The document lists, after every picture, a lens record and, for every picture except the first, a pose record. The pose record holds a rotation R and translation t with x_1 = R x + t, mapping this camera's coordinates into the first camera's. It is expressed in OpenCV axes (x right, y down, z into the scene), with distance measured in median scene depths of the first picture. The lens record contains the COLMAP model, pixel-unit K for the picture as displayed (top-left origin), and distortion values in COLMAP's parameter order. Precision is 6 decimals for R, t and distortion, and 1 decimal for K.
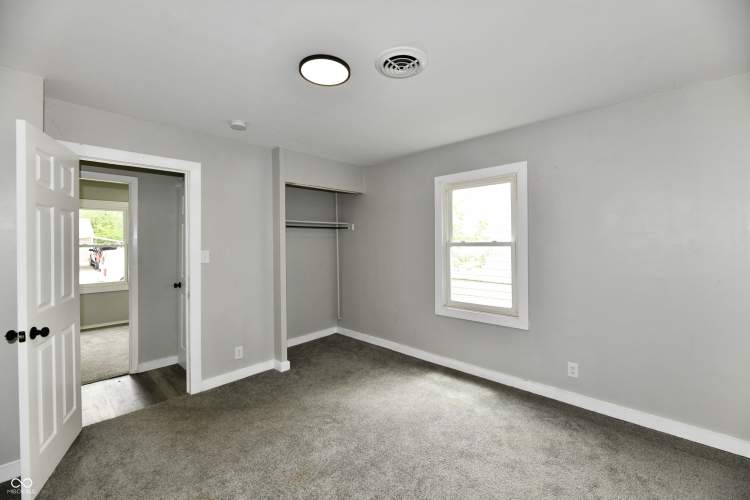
lens RADIAL K [[307.9, 0, 379.5], [0, 307.9, 242.0], [0, 0, 1]] dist [0.000367, -0.003449]
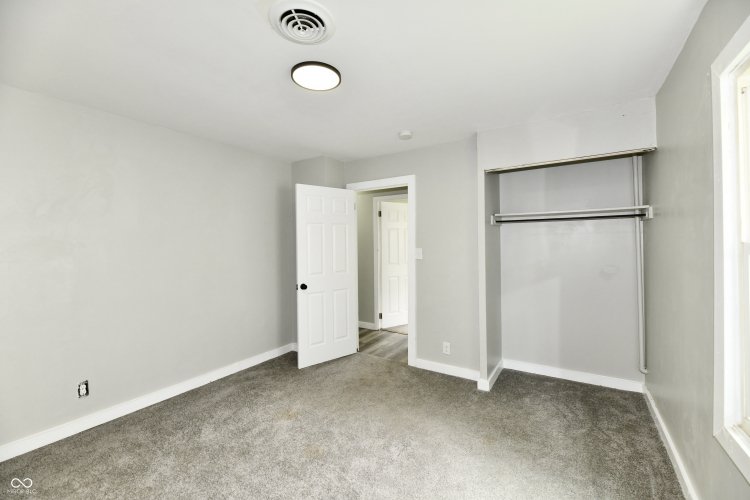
lens RADIAL K [[307.9, 0, 379.5], [0, 307.9, 242.0], [0, 0, 1]] dist [0.000367, -0.003449]
pose [[0.178777, -0.000438, -0.983889, 0.516577], [0.007759, 0.999969, 0.000965, 0.001729], [0.983859, -0.007806, 0.178775, 0.599023]]
